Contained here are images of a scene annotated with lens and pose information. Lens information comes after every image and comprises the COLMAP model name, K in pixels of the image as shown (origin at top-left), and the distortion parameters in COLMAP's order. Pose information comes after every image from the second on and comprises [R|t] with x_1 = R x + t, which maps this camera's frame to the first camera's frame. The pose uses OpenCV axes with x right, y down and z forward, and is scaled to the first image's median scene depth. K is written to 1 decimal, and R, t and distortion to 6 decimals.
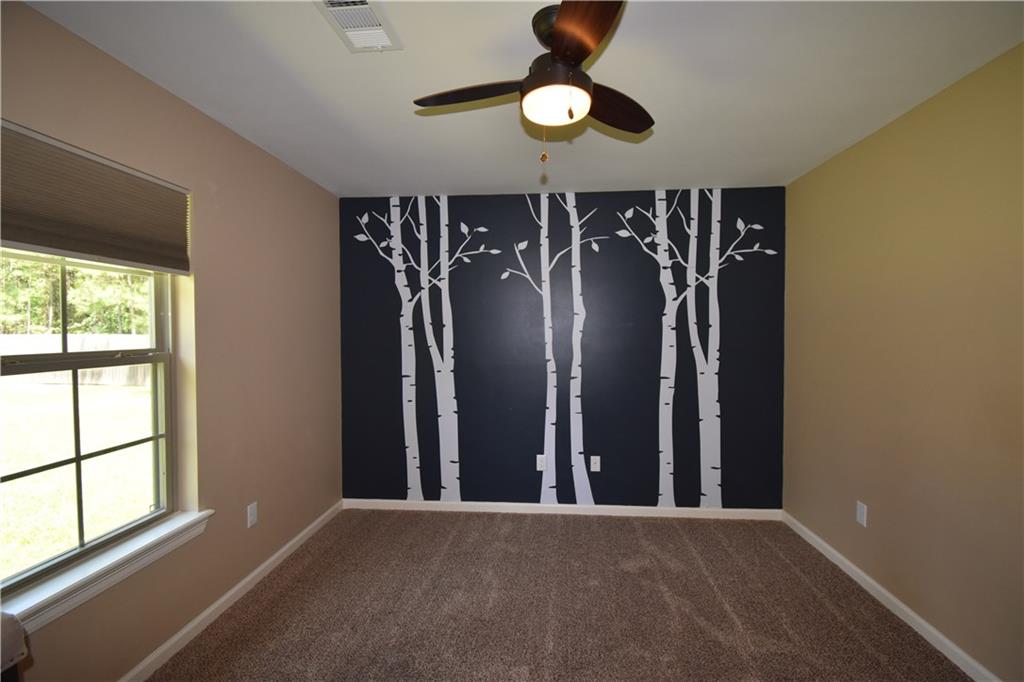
lens RADIAL K [[457.5, 0, 518.9], [0, 457.5, 337.3], [0, 0, 1]] dist [-0.000515, -0.011203]
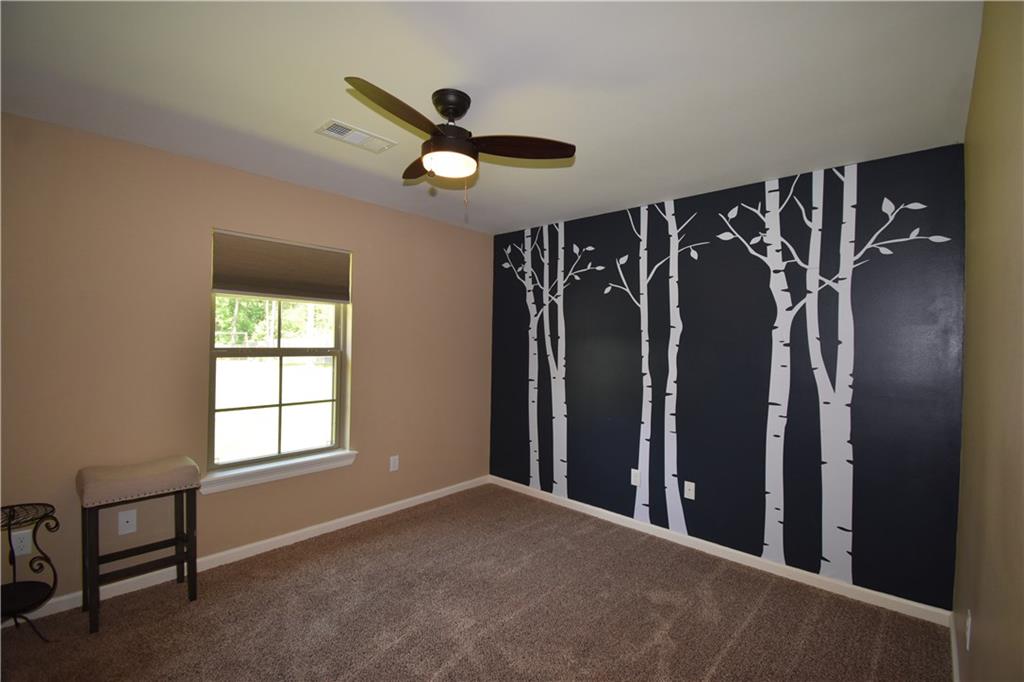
lens RADIAL K [[457.5, 0, 516.3], [0, 457.5, 339.5], [0, 0, 1]] dist [-0.000515, -0.011203]
pose [[0.784525, 0.016730, -0.619871, 0.465324], [-0.031164, 0.999436, -0.012469, -0.003232], [0.619313, 0.029100, 0.784605, 0.057252]]
